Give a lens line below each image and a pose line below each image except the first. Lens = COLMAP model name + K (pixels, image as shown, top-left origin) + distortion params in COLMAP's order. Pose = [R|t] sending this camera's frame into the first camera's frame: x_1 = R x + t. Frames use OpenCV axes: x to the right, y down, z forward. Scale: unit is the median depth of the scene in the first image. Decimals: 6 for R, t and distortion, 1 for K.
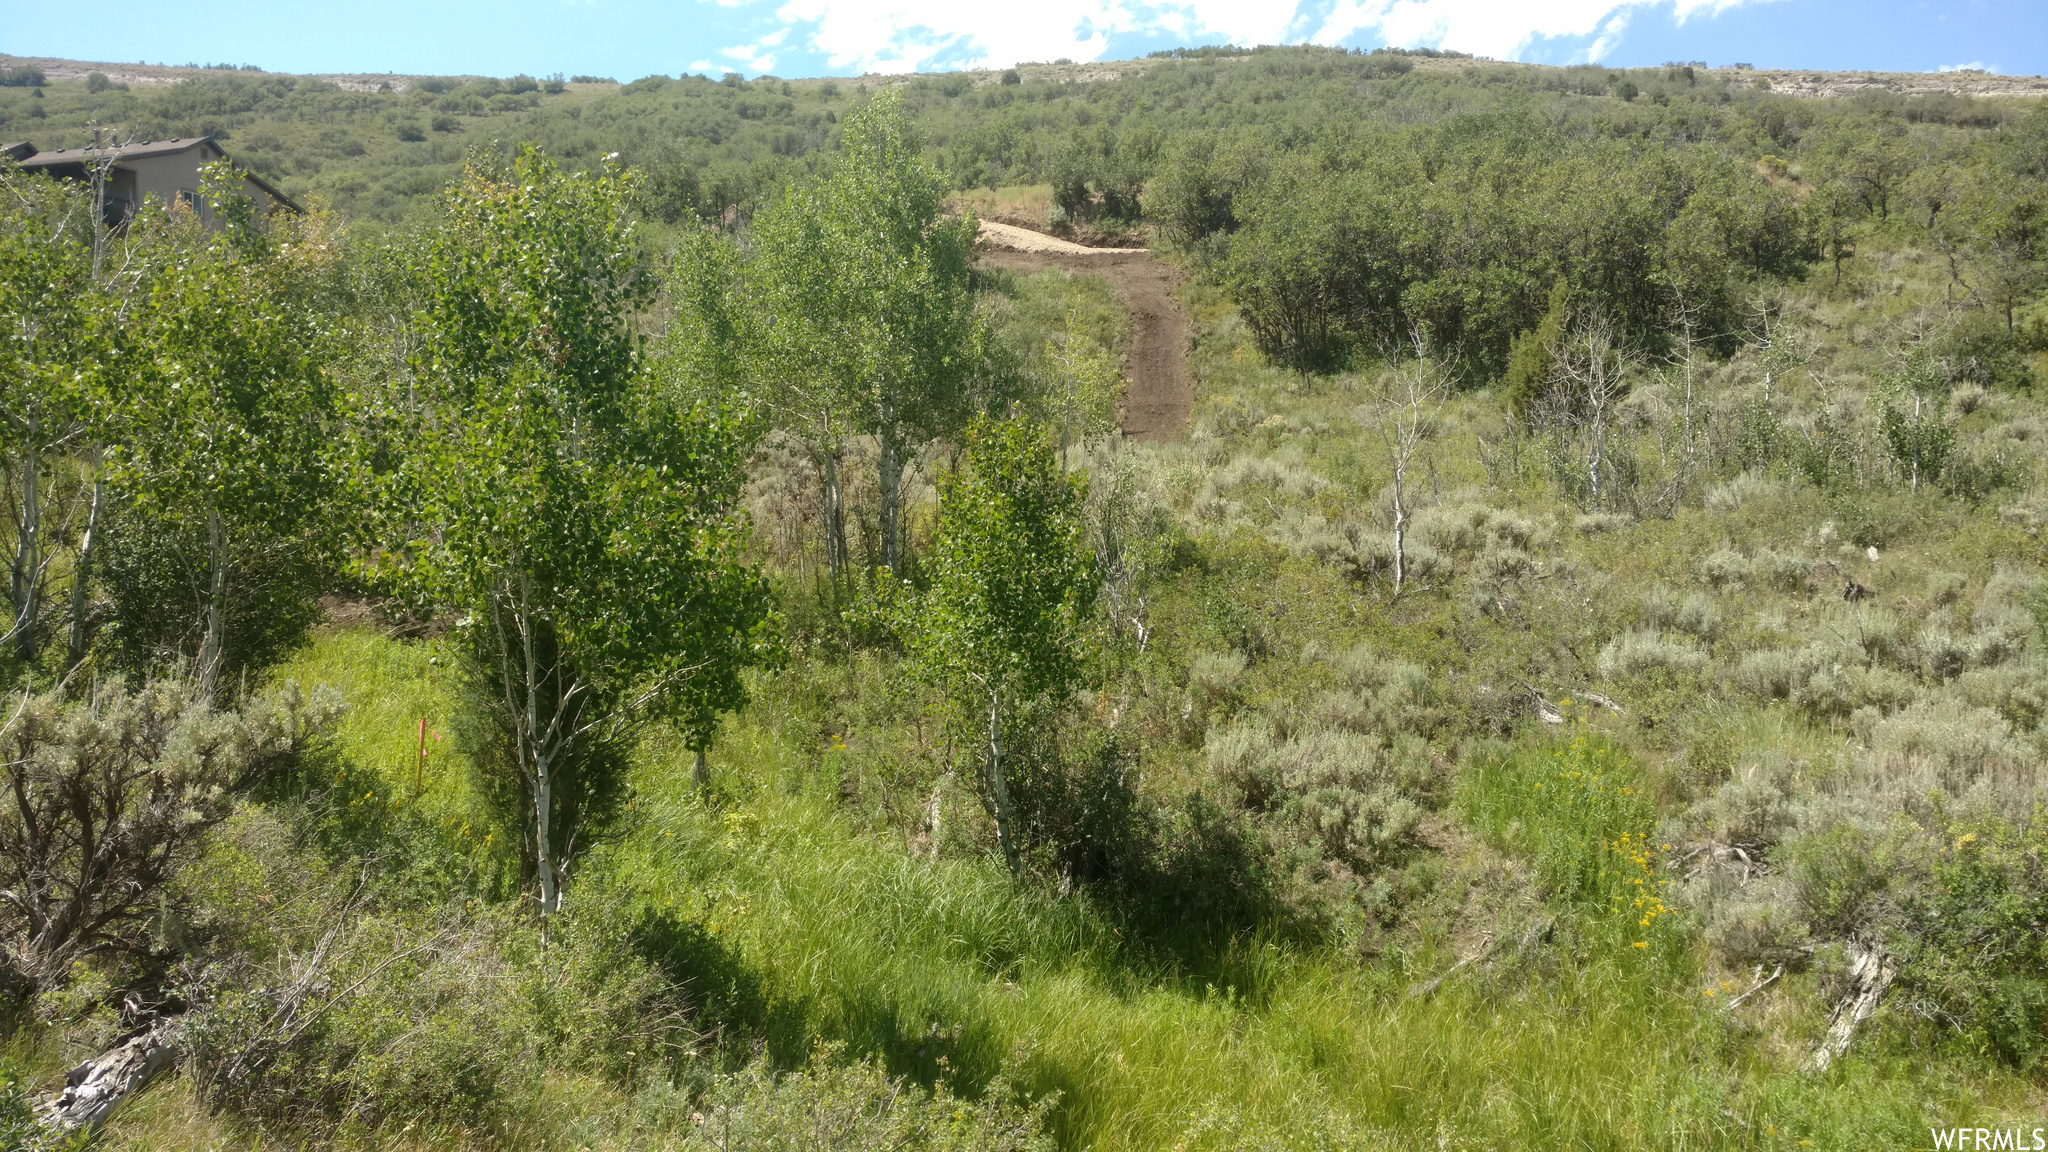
lens RADIAL K [[1668.6, 0, 1024.0], [0, 1668.6, 576.0], [0, 0, 1]] dist [-0.010200, 0.041222]
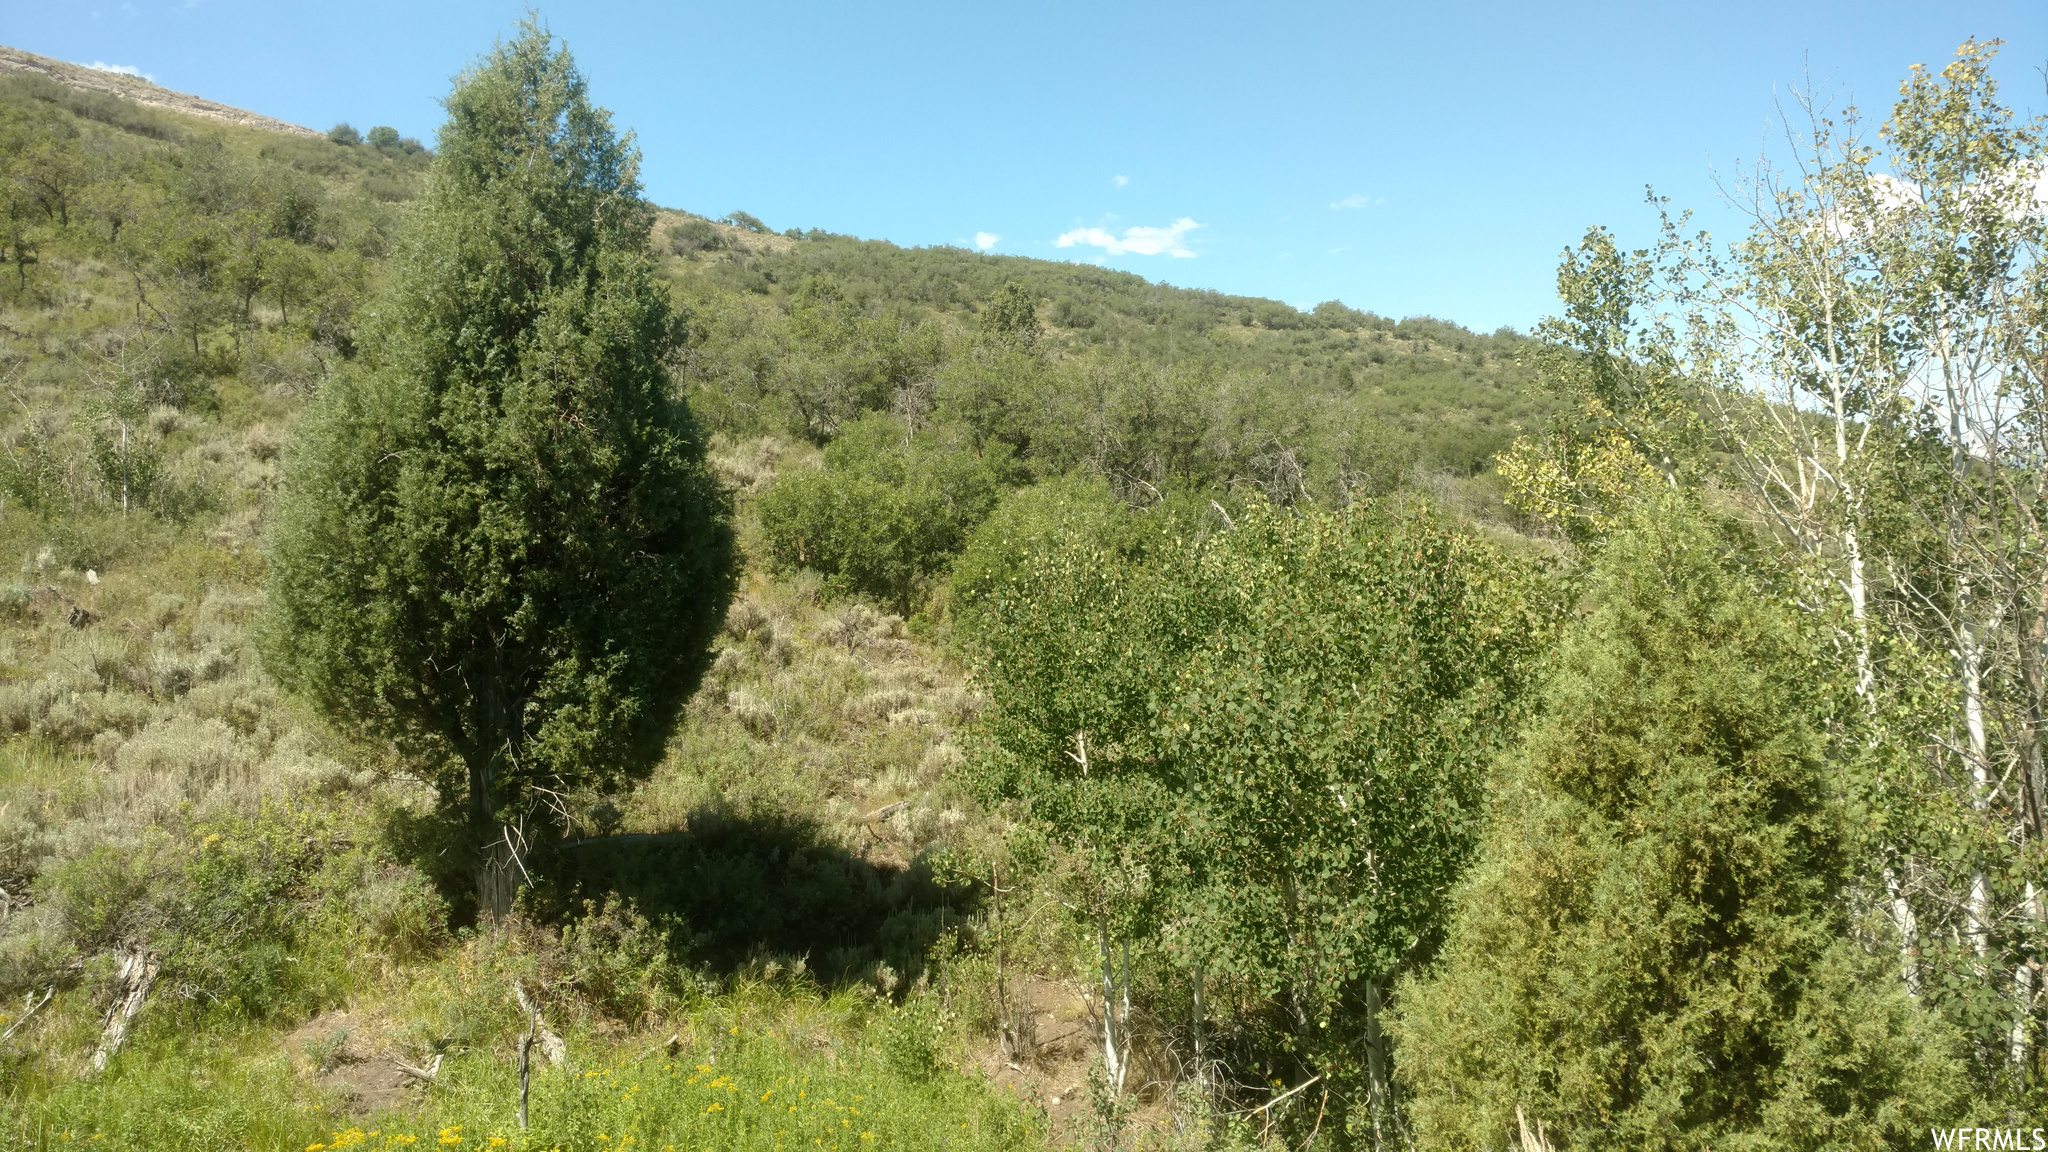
lens RADIAL K [[1668.6, 0, 1024.0], [0, 1668.6, 576.0], [0, 0, 1]] dist [-0.010200, 0.041222]
pose [[0.545848, -0.046882, 0.836572, -0.069507], [0.043667, 0.998668, 0.027474, -0.024756], [-0.836746, 0.021534, 0.547168, -0.088570]]
